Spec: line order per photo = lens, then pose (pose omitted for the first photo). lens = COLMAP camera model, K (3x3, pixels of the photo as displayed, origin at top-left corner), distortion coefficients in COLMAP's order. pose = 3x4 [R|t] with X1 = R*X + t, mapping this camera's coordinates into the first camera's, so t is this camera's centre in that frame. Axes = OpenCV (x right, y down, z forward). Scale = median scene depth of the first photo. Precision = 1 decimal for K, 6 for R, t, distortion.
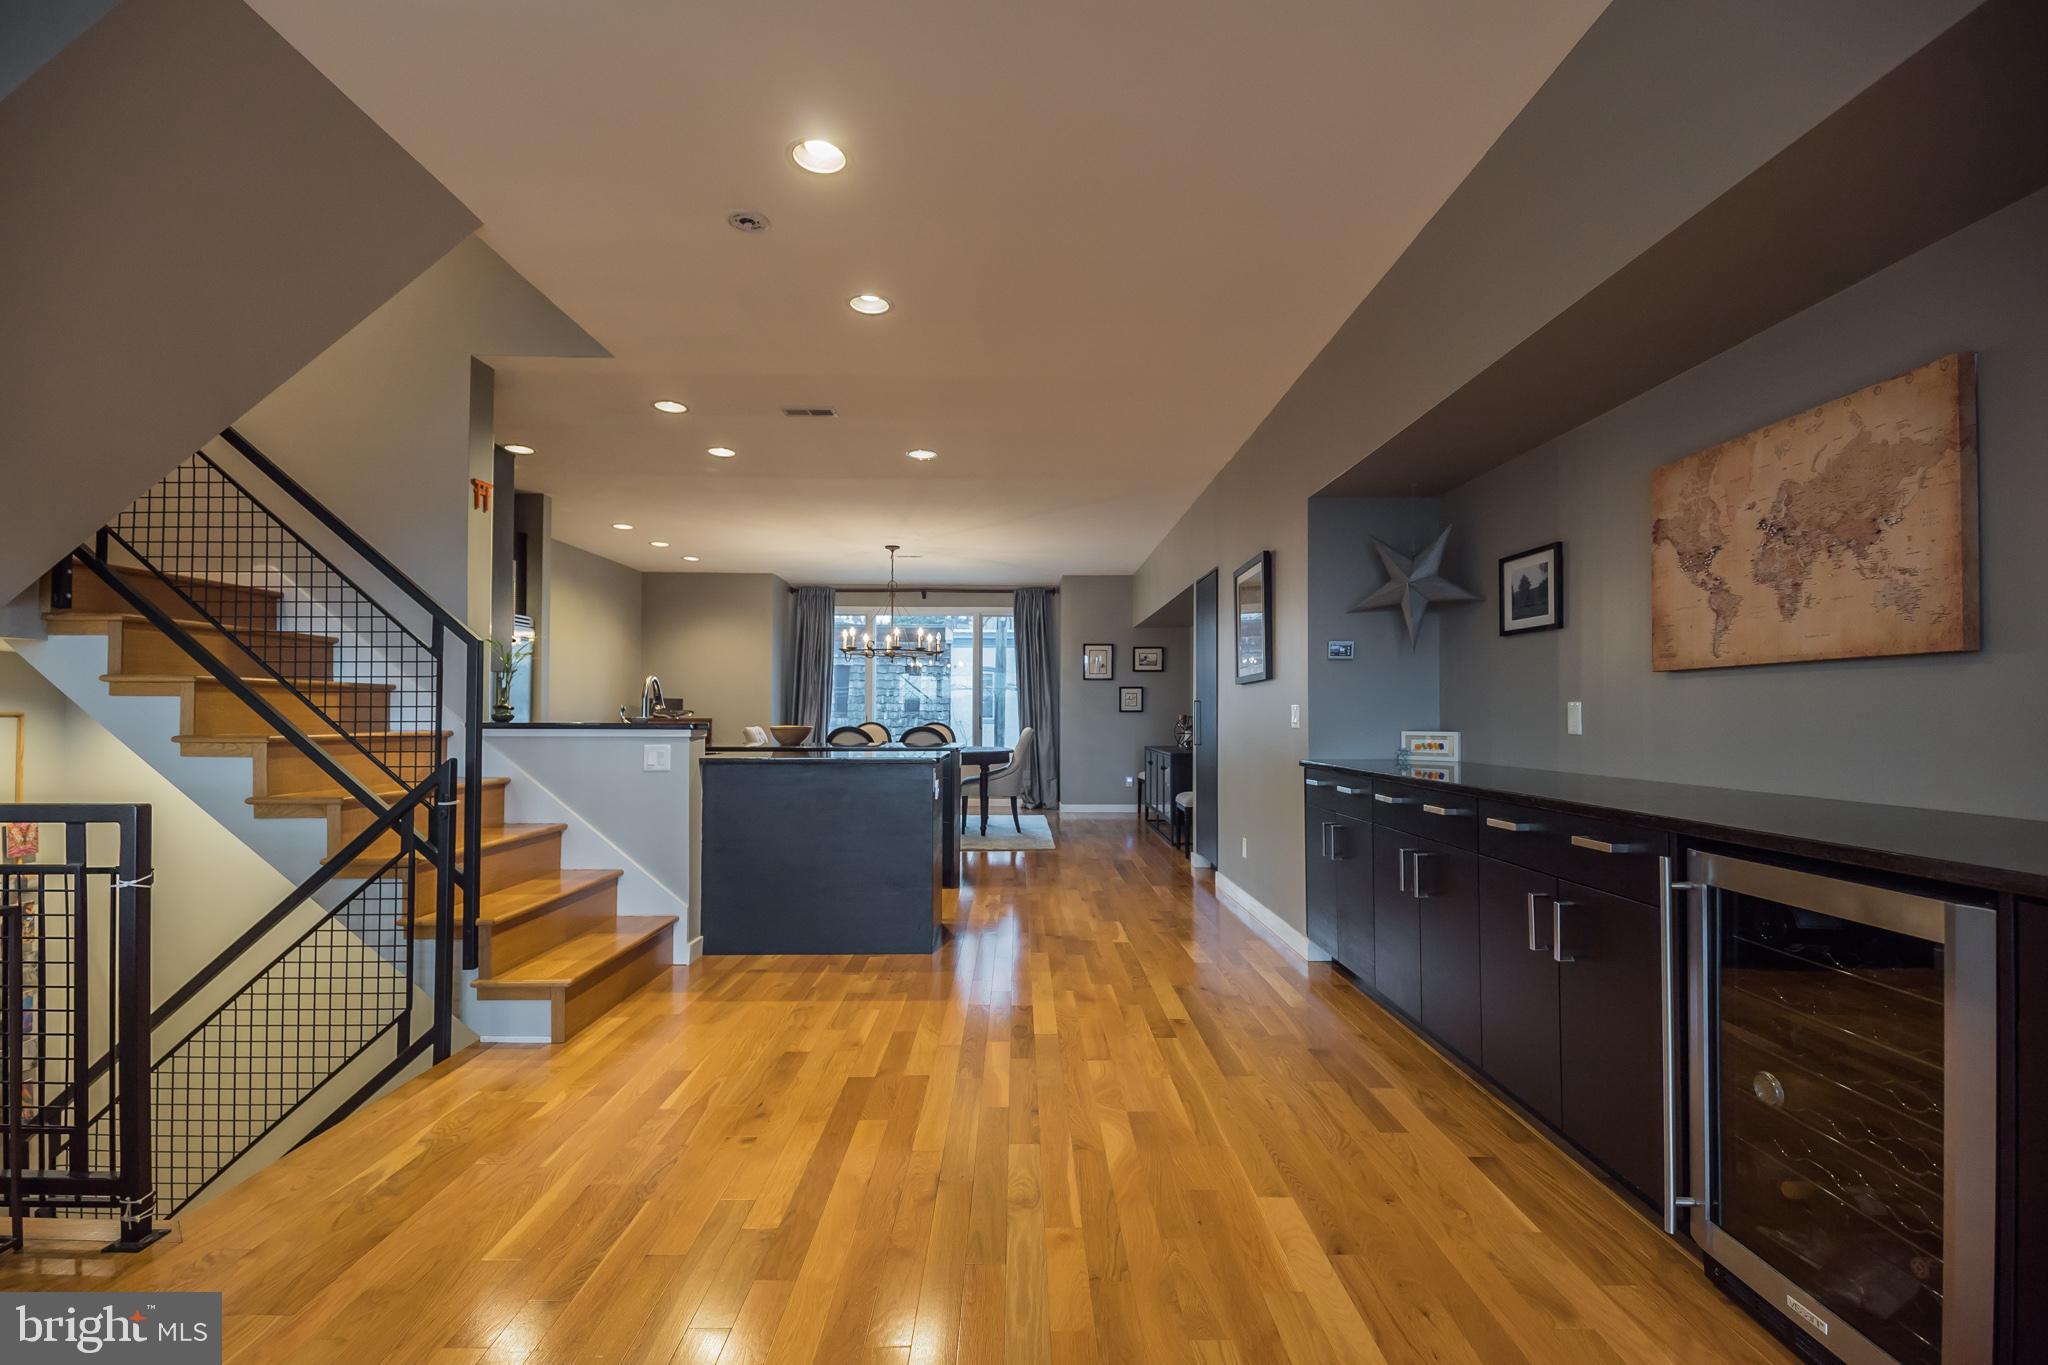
lens RADIAL K [[914.7, 0, 1024.0], [0, 914.7, 682.5], [0, 0, 1]] dist [0.001331, -0.000219]
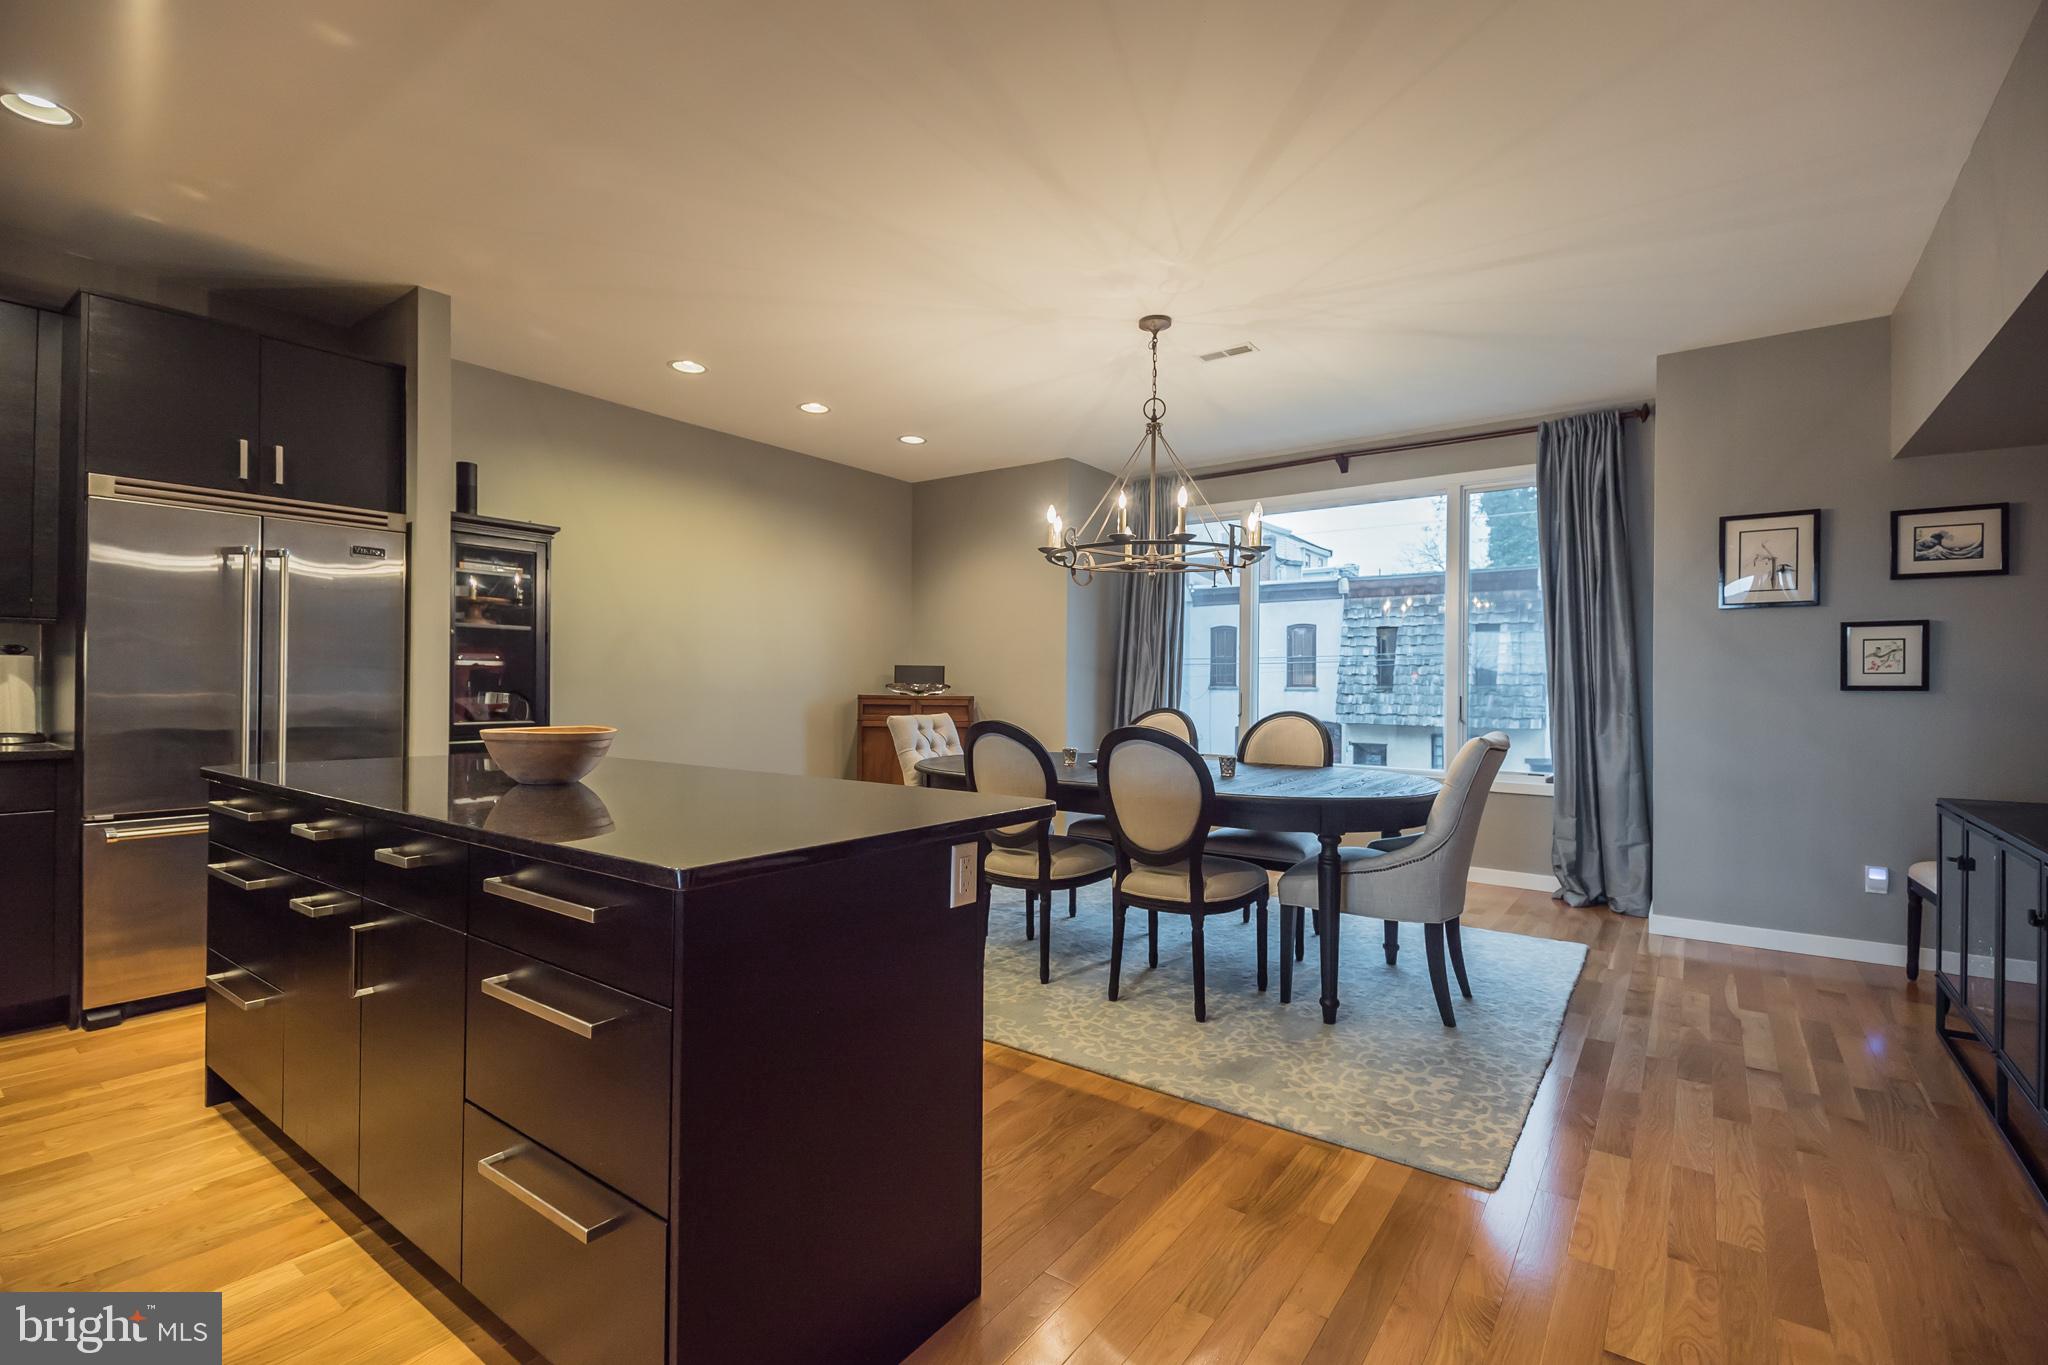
lens RADIAL K [[914.7, 0, 1024.0], [0, 914.7, 682.5], [0, 0, 1]] dist [0.001331, -0.000219]
pose [[0.799135, -0.002918, -0.601145, 0.060875], [0.019771, 0.999575, 0.021431, 0.014600], [0.600827, -0.029012, 0.798853, 0.485552]]
